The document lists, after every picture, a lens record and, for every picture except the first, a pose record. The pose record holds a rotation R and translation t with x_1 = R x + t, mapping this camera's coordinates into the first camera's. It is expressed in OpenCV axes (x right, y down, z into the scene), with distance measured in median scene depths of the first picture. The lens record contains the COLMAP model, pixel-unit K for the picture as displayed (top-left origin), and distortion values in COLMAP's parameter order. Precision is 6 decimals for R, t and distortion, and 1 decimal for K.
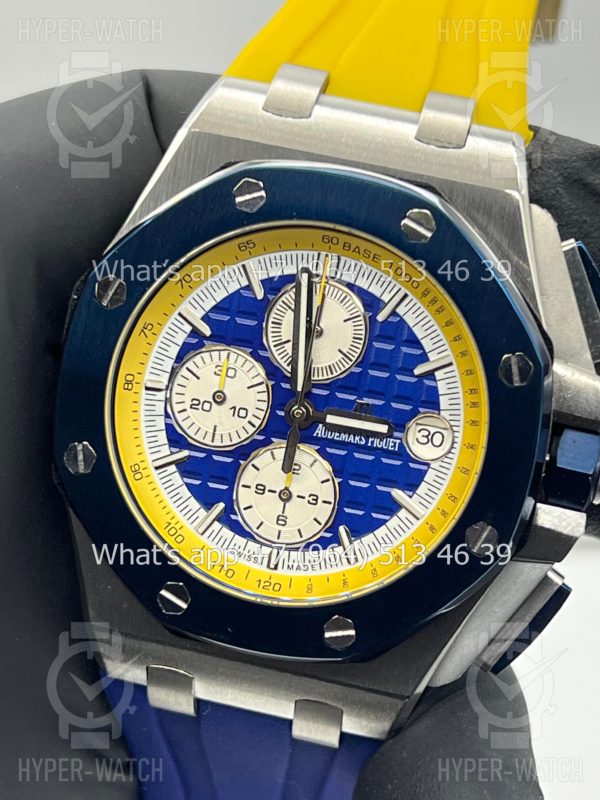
lens RADIAL K [[1871.1, 0, 298.6], [0, 1871.1, 432.8], [0, 0, 1]] dist [0.231414, 0.000000]
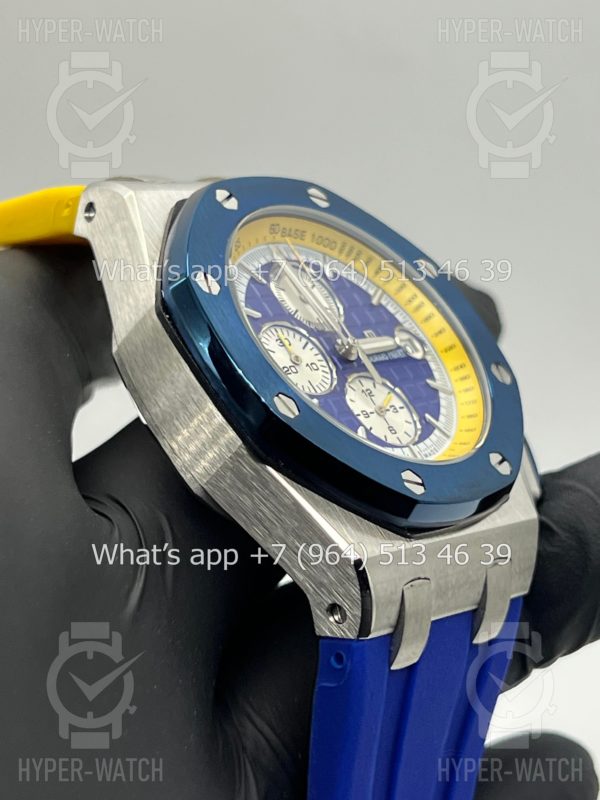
lens RADIAL K [[1871.1, 0, 301.0], [0, 1871.1, 401.6], [0, 0, 1]] dist [0.231414, 0.000000]
pose [[0.462090, -0.169728, 0.870440, -1.024858], [0.651627, 0.730749, -0.203439, 0.230295], [-0.601544, 0.661209, 0.448272, 0.517102]]
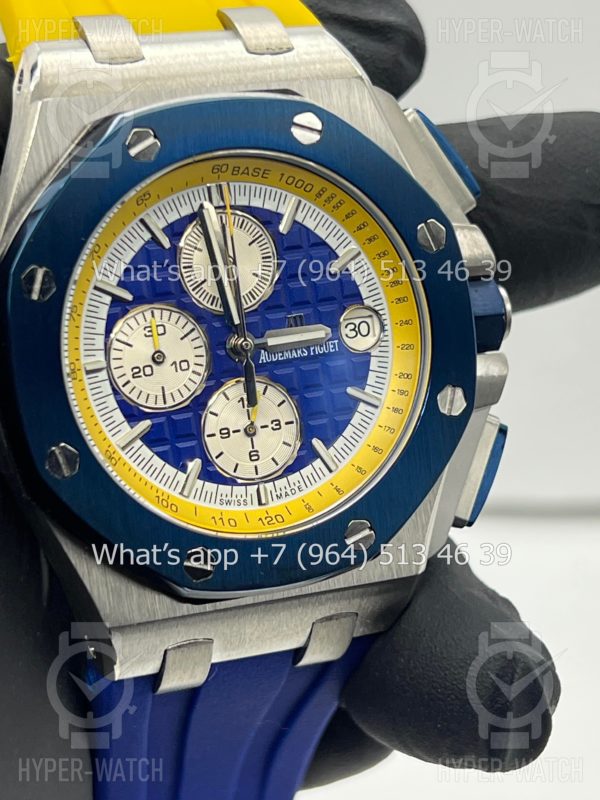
lens RADIAL K [[1871.1, 0, 299.0], [0, 1871.1, 399.4], [0, 0, 1]] dist [0.231414, 0.000000]
pose [[0.840963, -0.319691, 0.436553, -0.414246], [0.322996, 0.943881, 0.069001, -0.042138], [-0.434114, 0.082978, 0.897028, 0.100272]]
